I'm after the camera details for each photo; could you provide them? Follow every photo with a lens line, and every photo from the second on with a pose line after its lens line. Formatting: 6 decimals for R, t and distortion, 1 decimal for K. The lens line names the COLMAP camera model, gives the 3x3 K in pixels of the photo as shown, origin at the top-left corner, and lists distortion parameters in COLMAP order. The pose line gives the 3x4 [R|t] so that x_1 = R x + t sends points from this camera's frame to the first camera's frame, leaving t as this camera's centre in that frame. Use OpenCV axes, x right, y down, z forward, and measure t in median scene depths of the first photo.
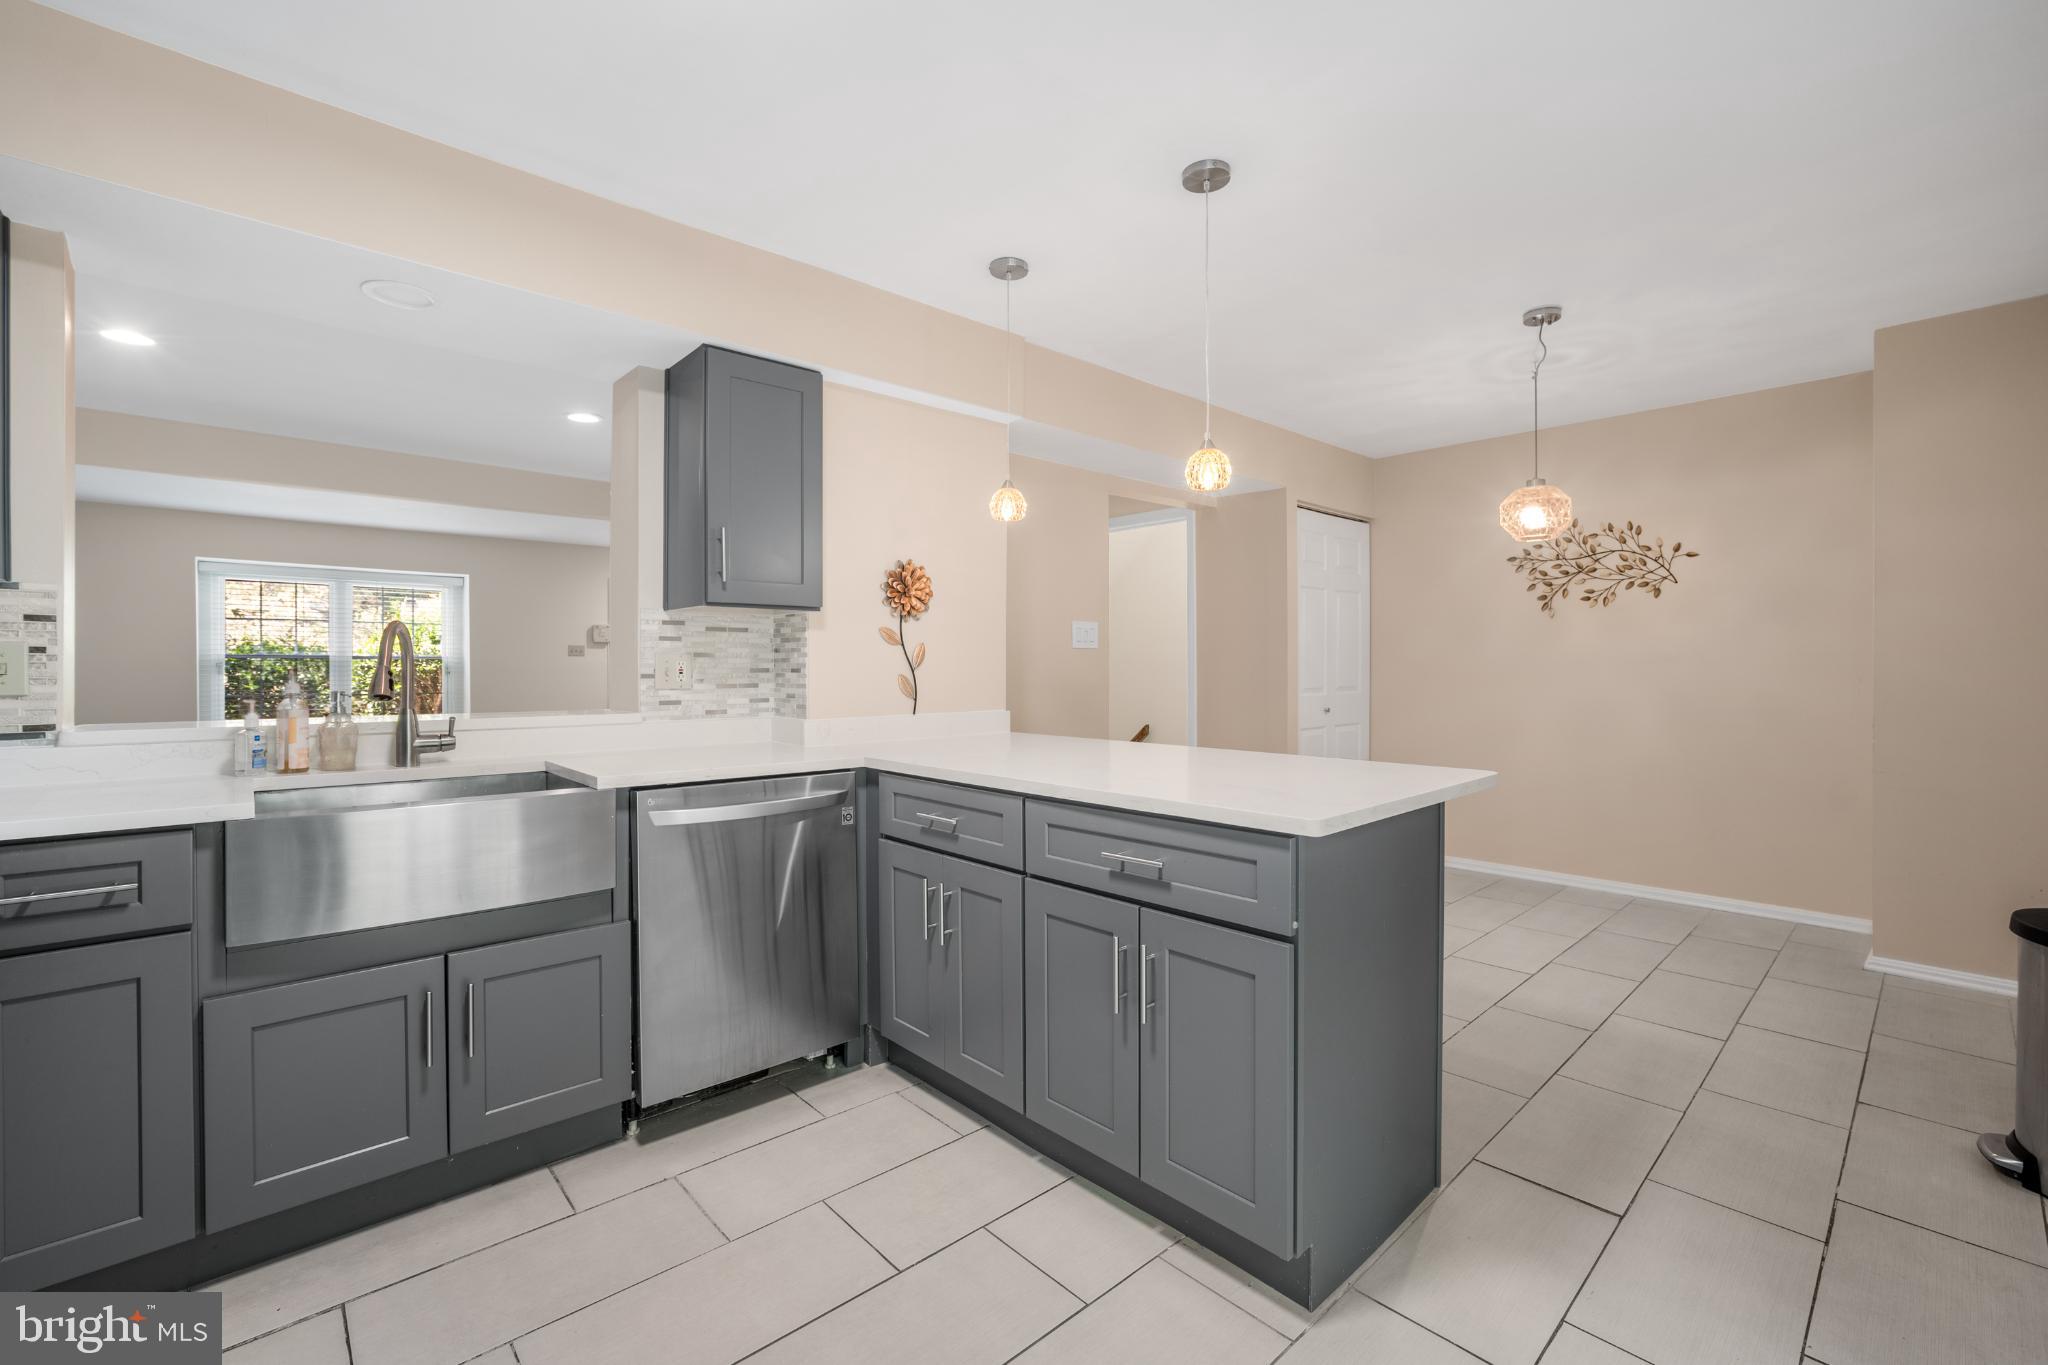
lens RADIAL K [[861.8, 0, 1026.5], [0, 861.8, 678.5], [0, 0, 1]] dist [-0.038423, 0.014489]
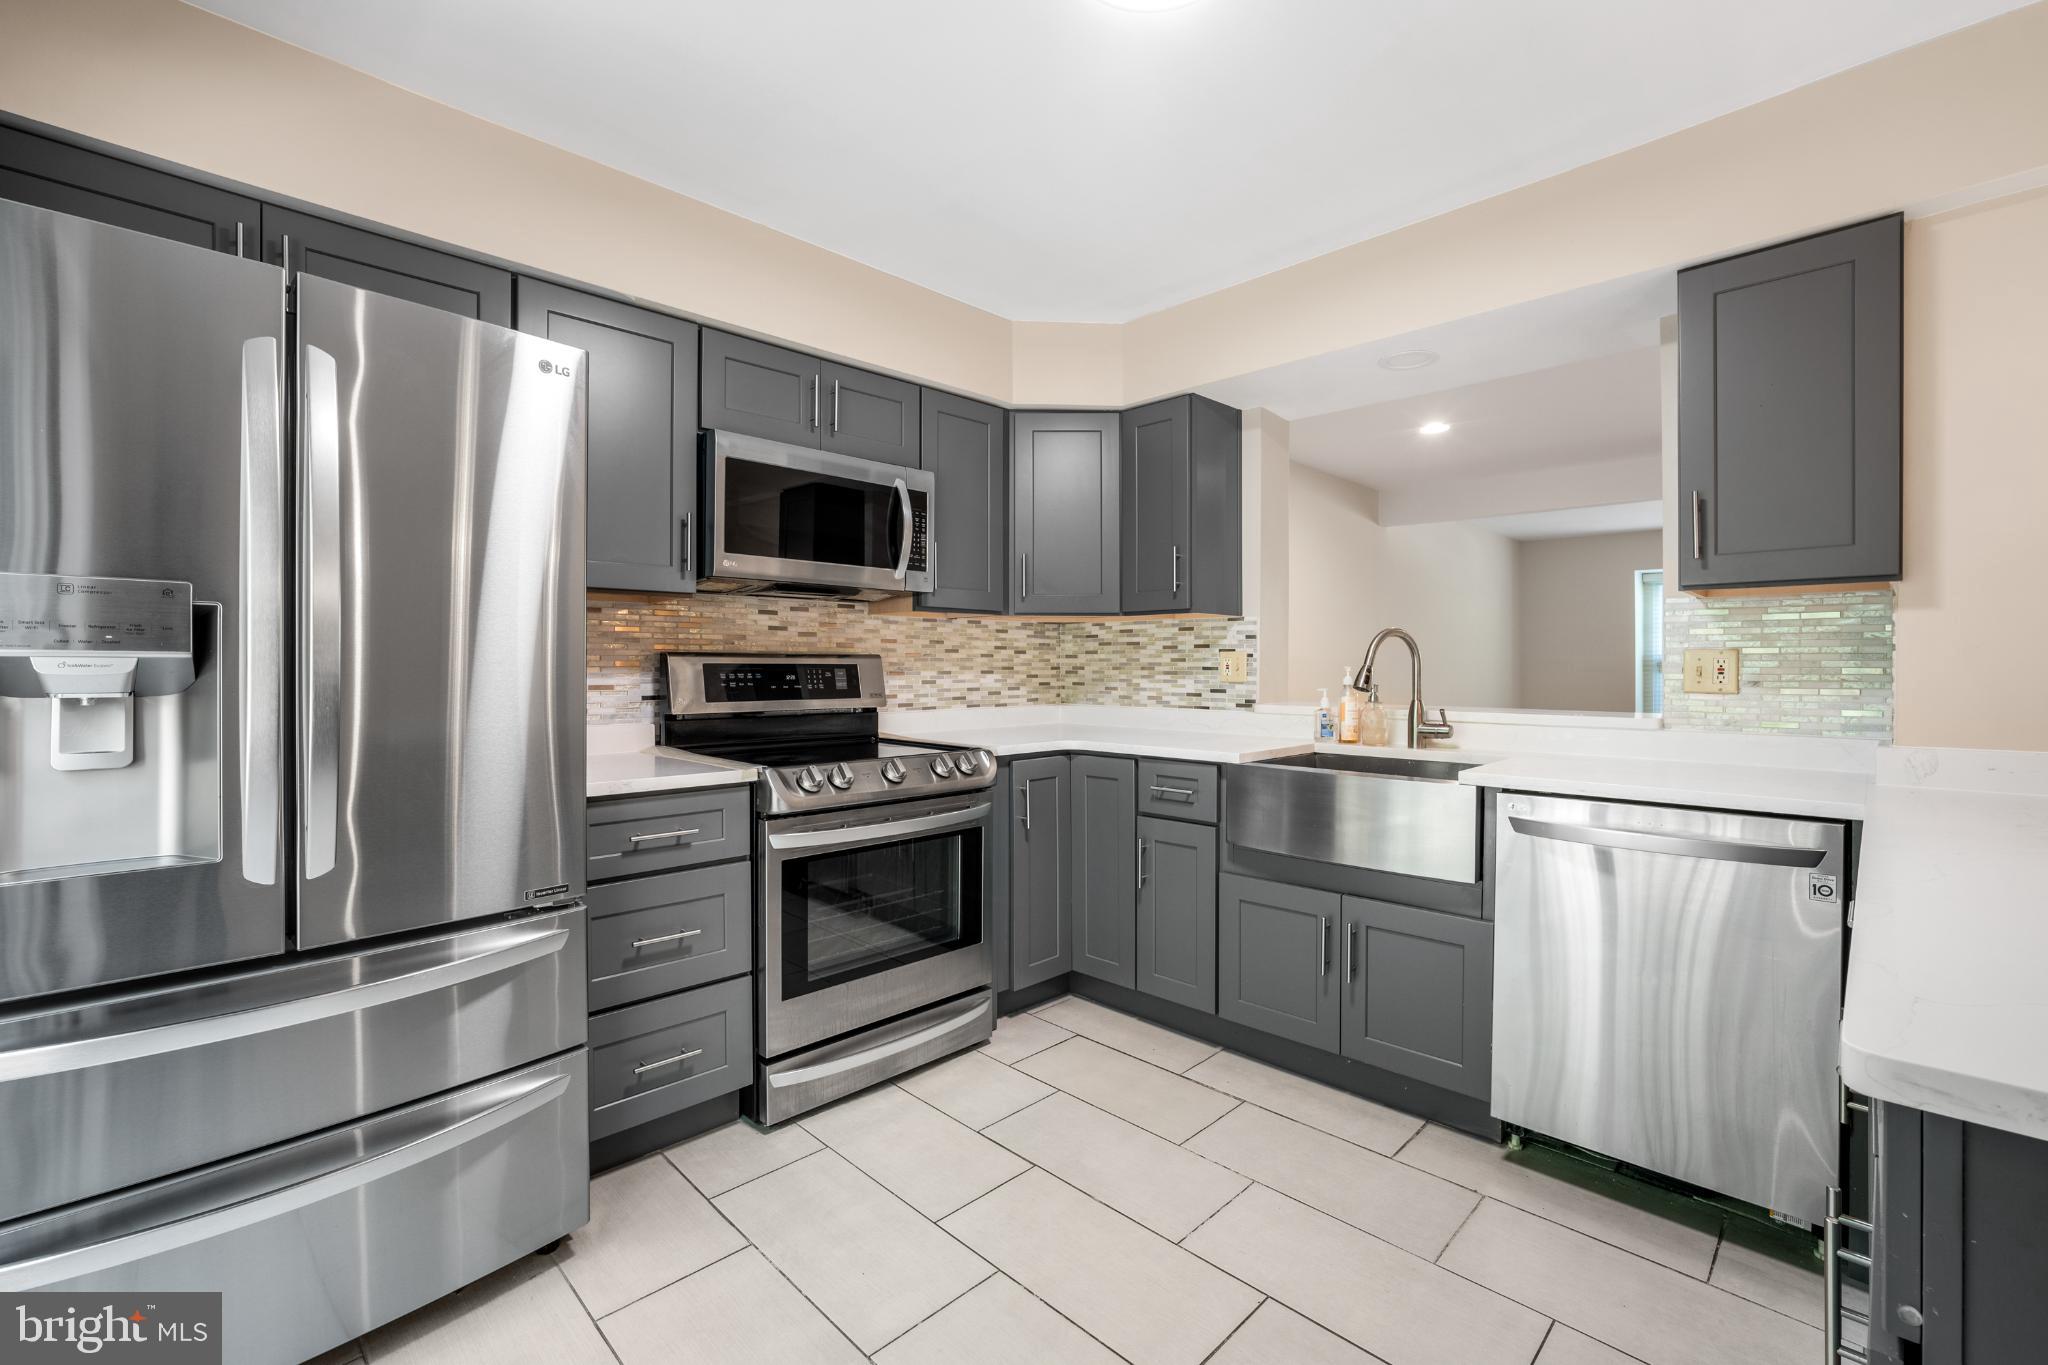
lens RADIAL K [[861.8, 0, 1026.5], [0, 861.8, 678.5], [0, 0, 1]] dist [-0.038423, 0.014489]
pose [[0.045744, 0.013966, -0.998856, 0.359069], [-0.013118, 0.999824, 0.013379, -0.003386], [0.998867, 0.012491, 0.045919, 0.303238]]
